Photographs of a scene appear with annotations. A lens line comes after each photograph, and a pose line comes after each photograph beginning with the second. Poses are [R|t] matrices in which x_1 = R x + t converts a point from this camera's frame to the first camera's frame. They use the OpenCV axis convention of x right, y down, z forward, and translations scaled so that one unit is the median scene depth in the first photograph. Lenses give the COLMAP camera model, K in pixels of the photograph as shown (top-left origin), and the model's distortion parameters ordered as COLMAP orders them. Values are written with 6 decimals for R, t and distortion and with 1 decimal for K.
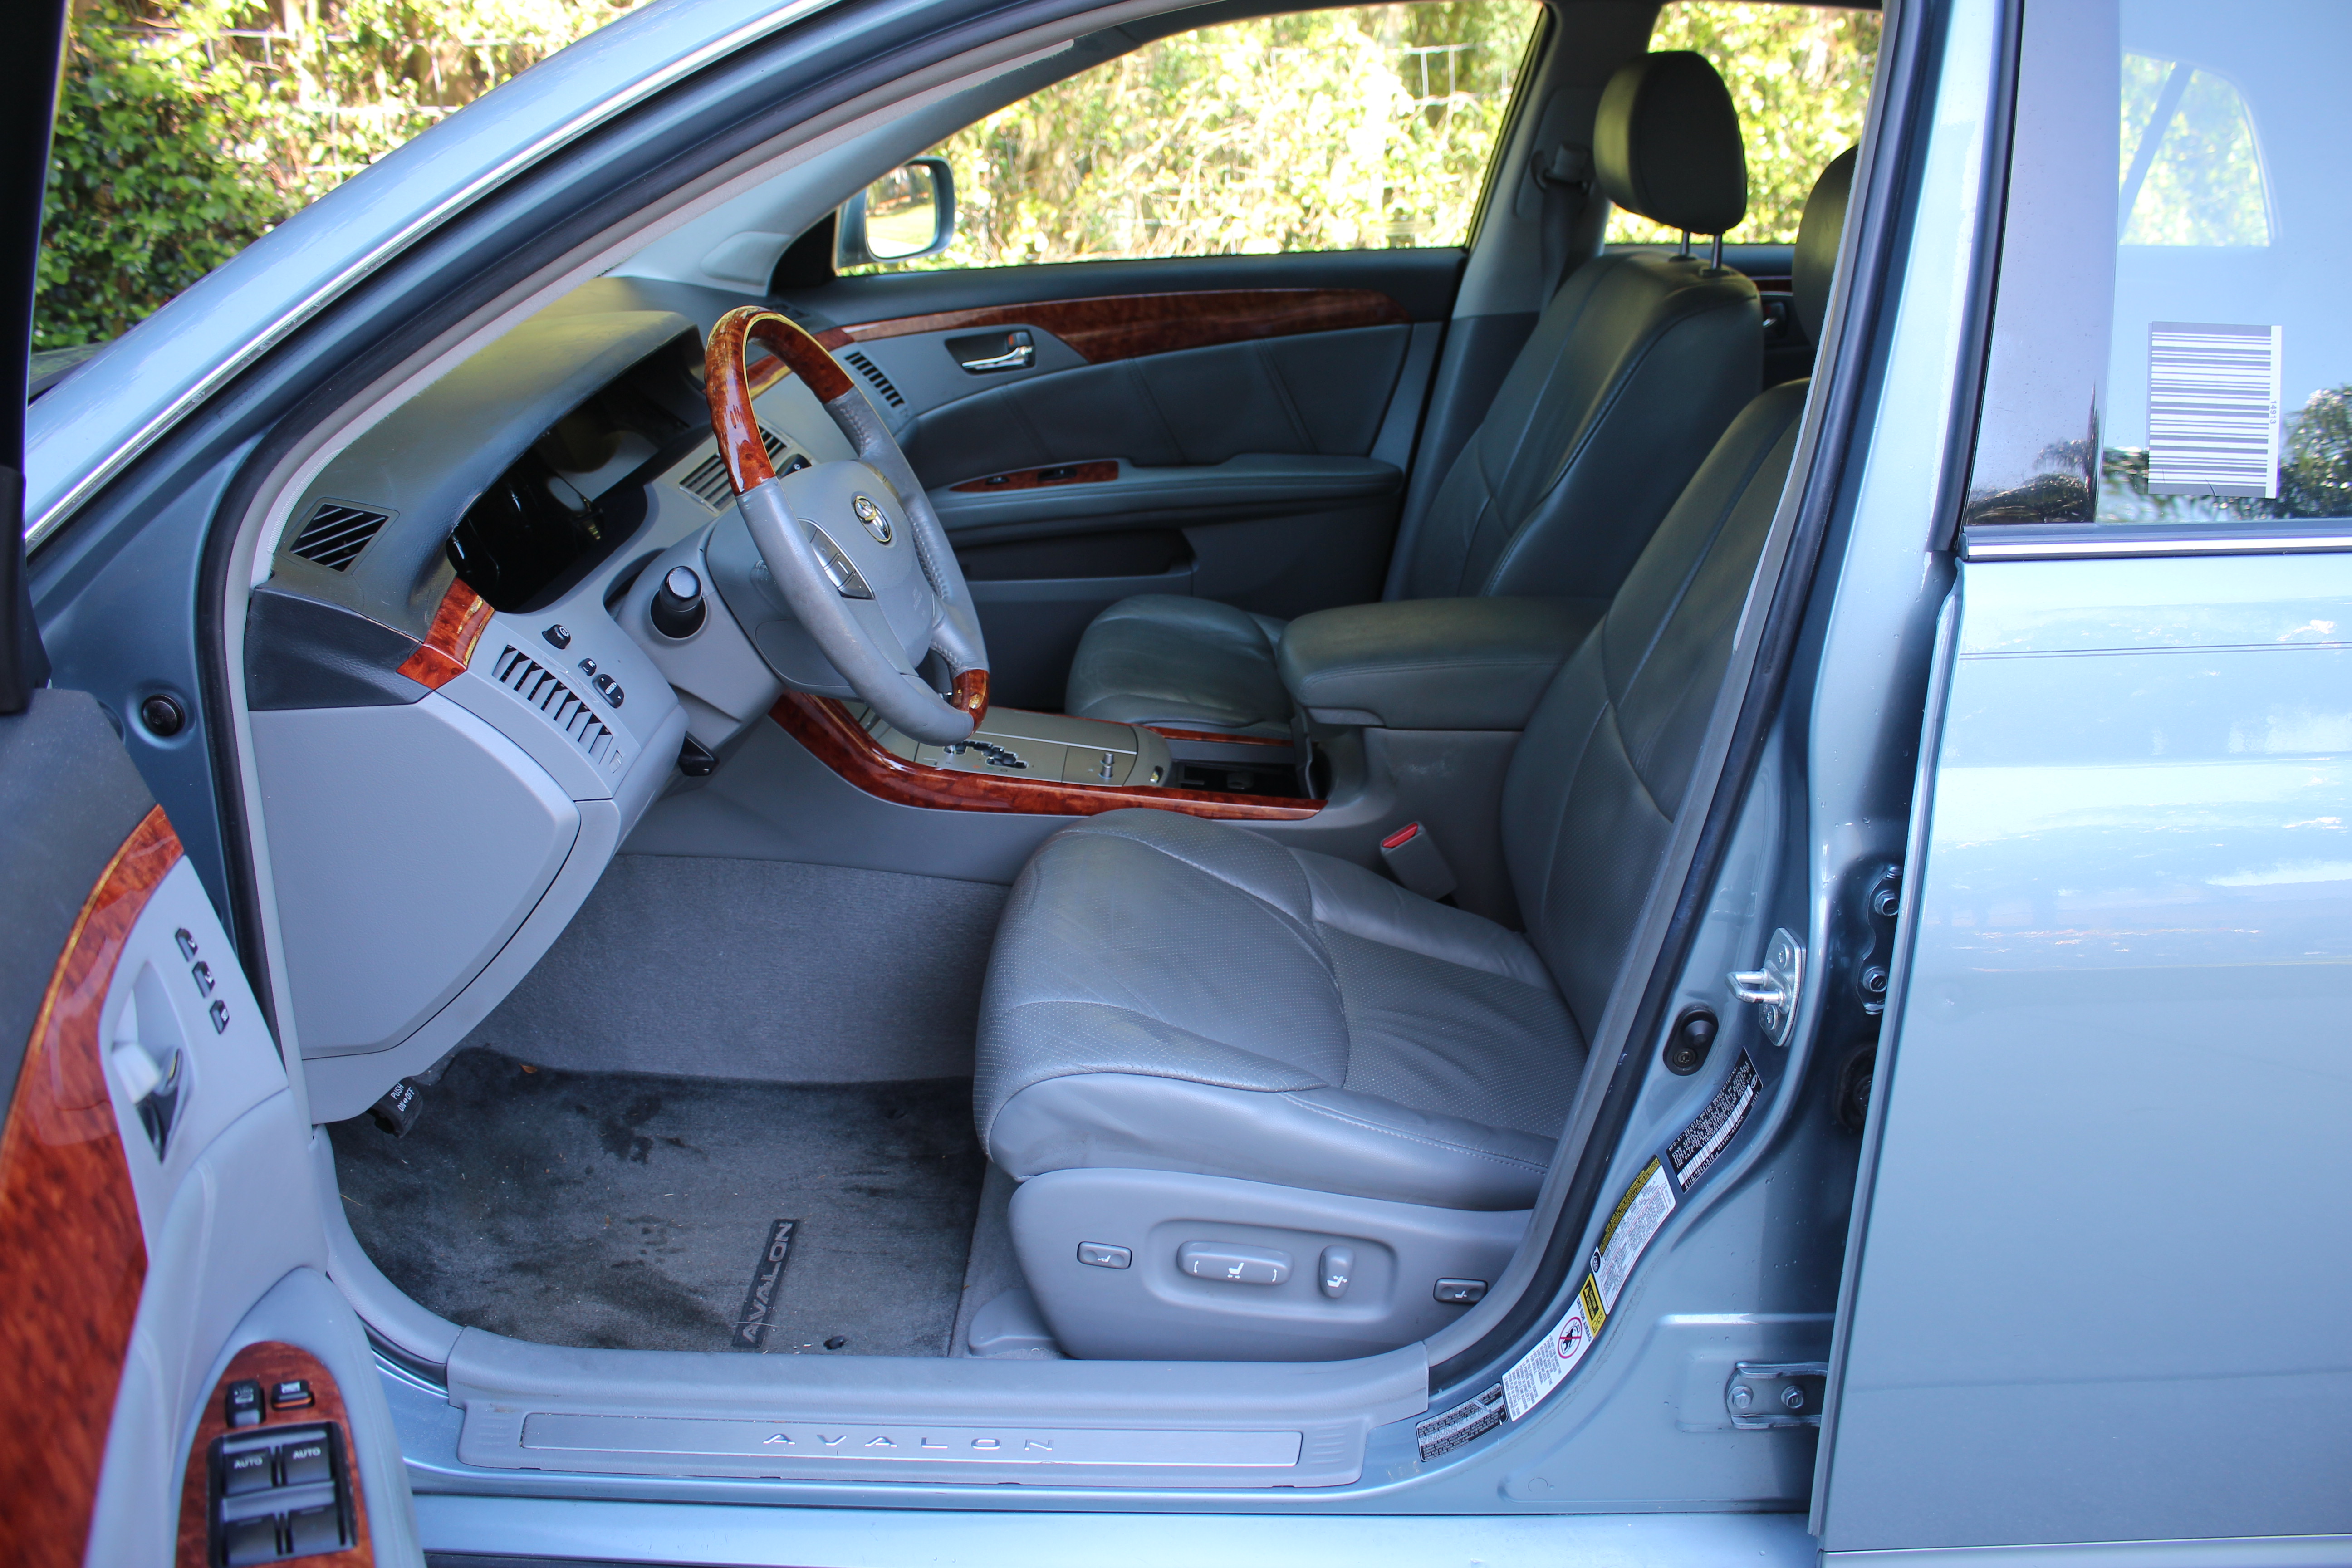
lens RADIAL K [[1912.6, 0, 1176.0], [0, 1912.6, 784.0], [0, 0, 1]] dist [-0.096390, 0.003725]
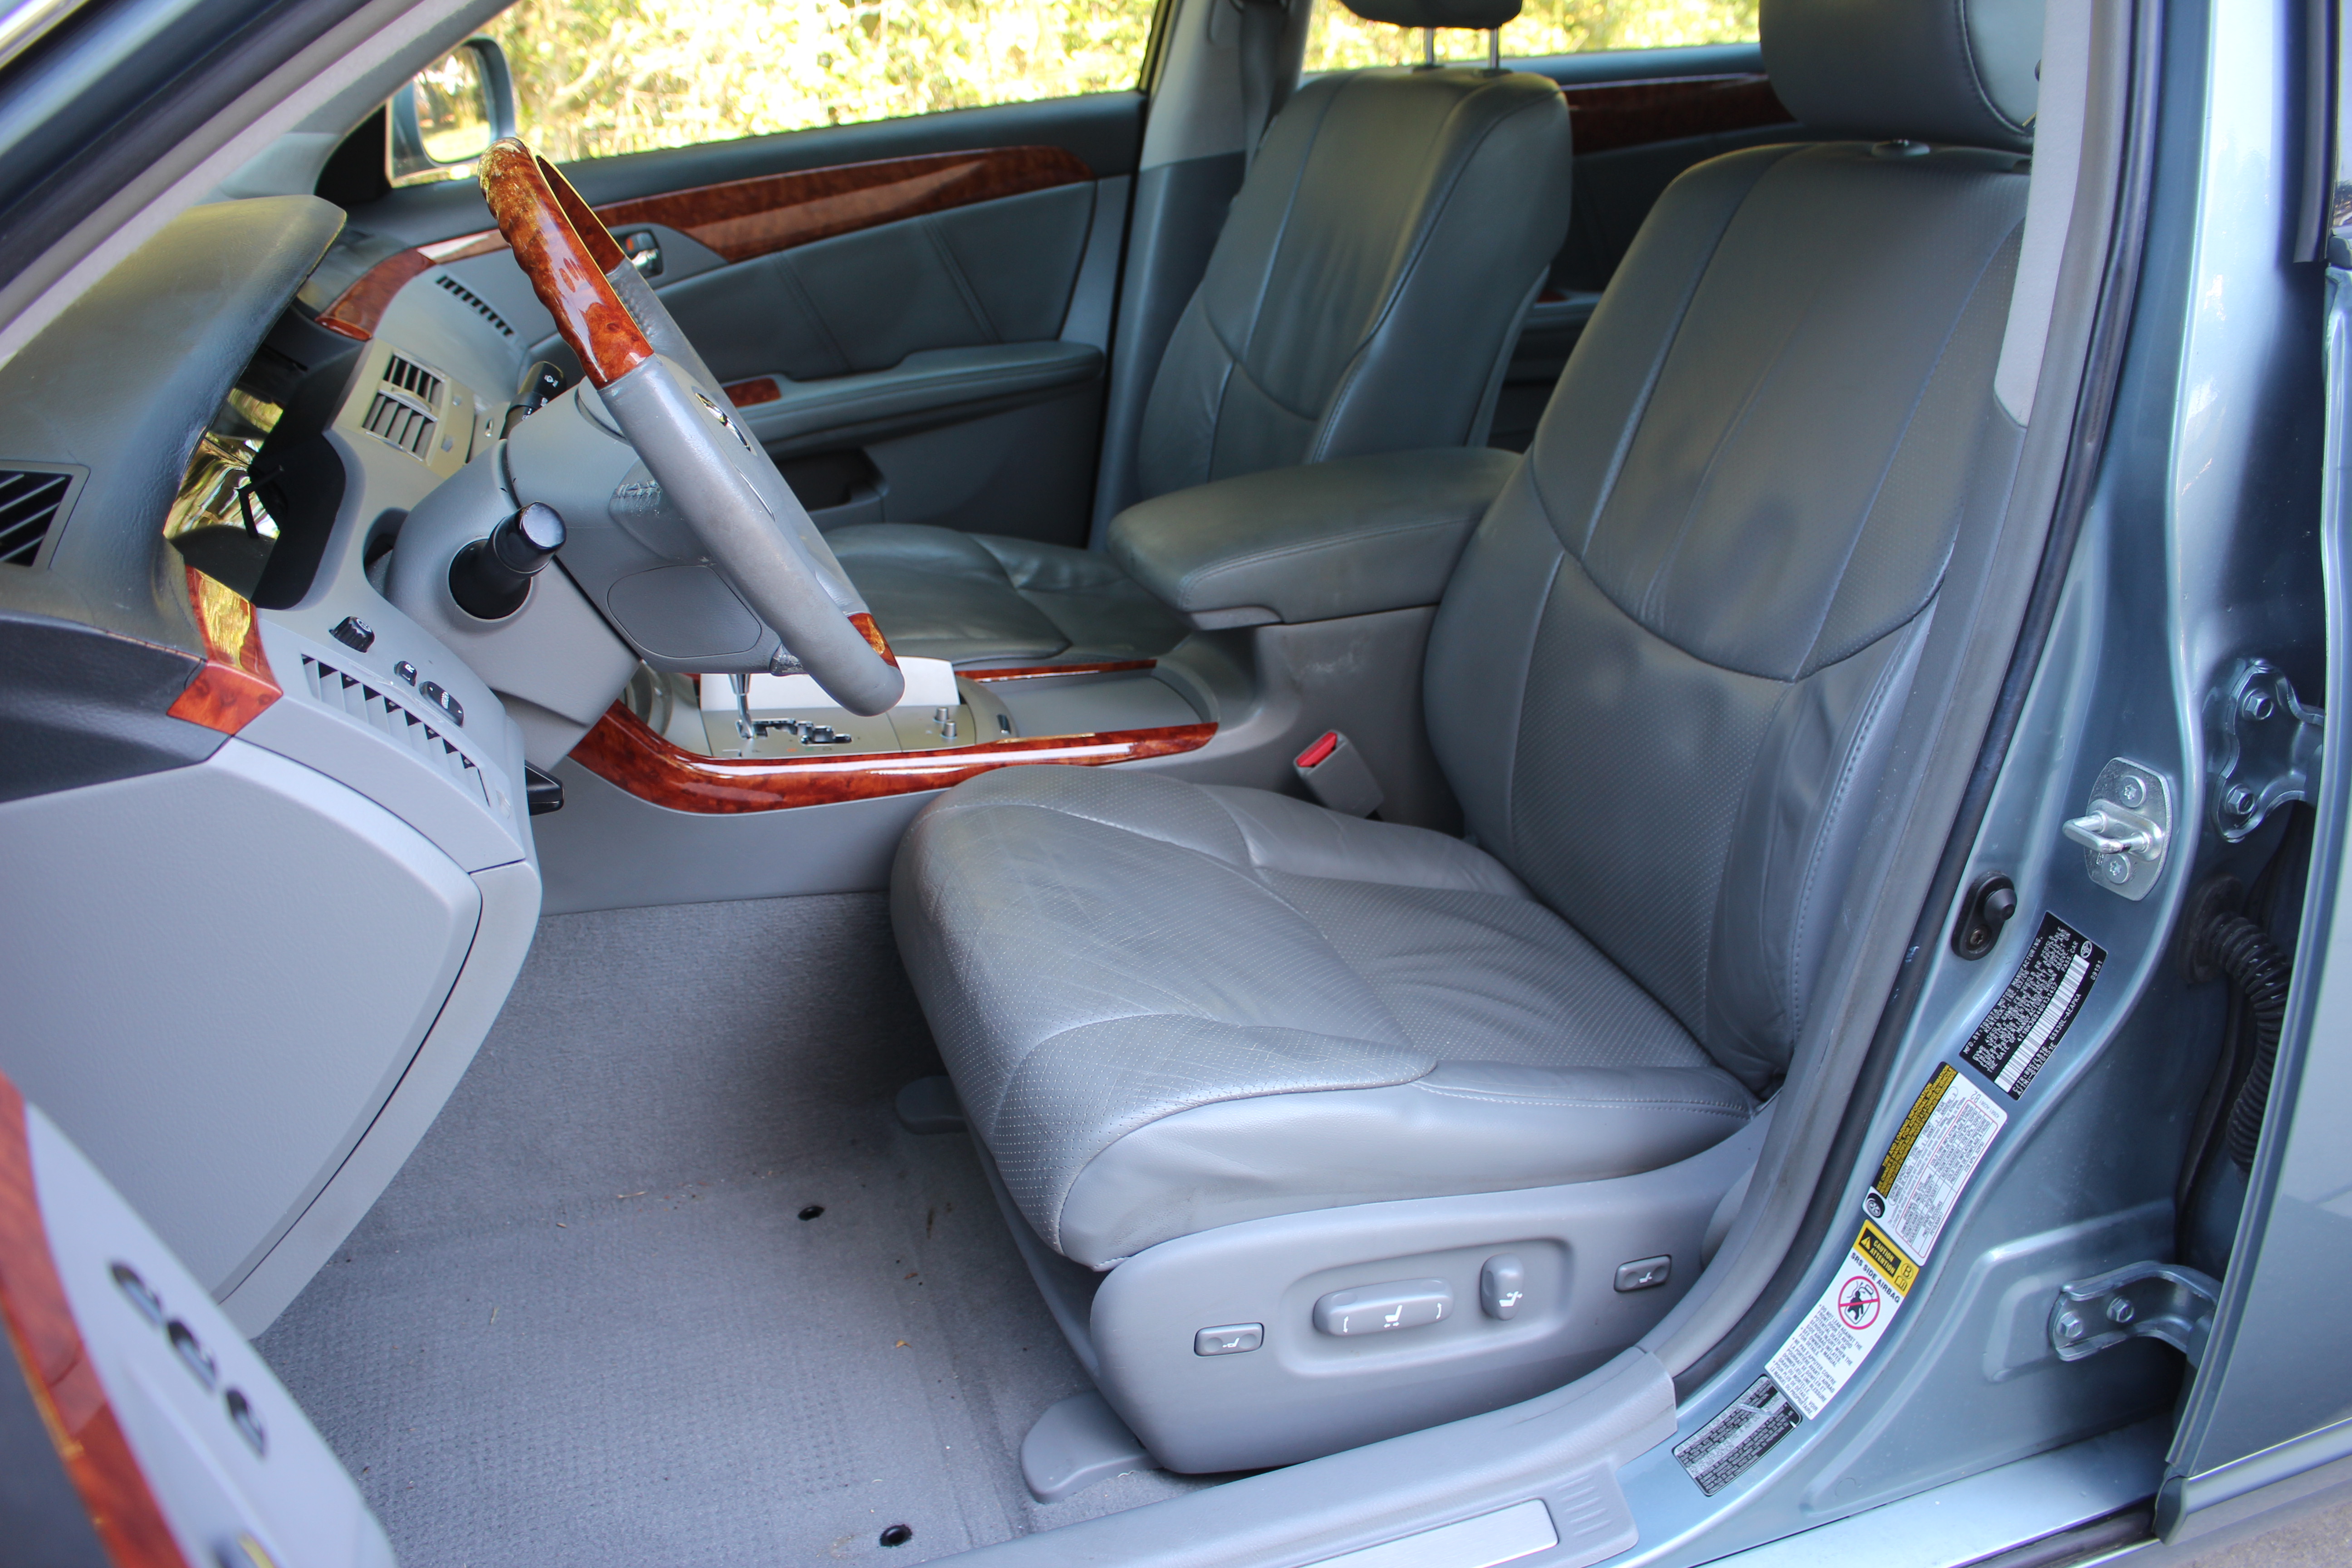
lens RADIAL K [[1912.6, 0, 1176.0], [0, 1912.6, 784.0], [0, 0, 1]] dist [-0.096390, 0.003725]
pose [[0.946548, -0.165530, 0.276851, -0.221395], [0.157494, 0.986193, 0.051179, -0.013346], [-0.281500, -0.004841, 0.959549, 0.265052]]
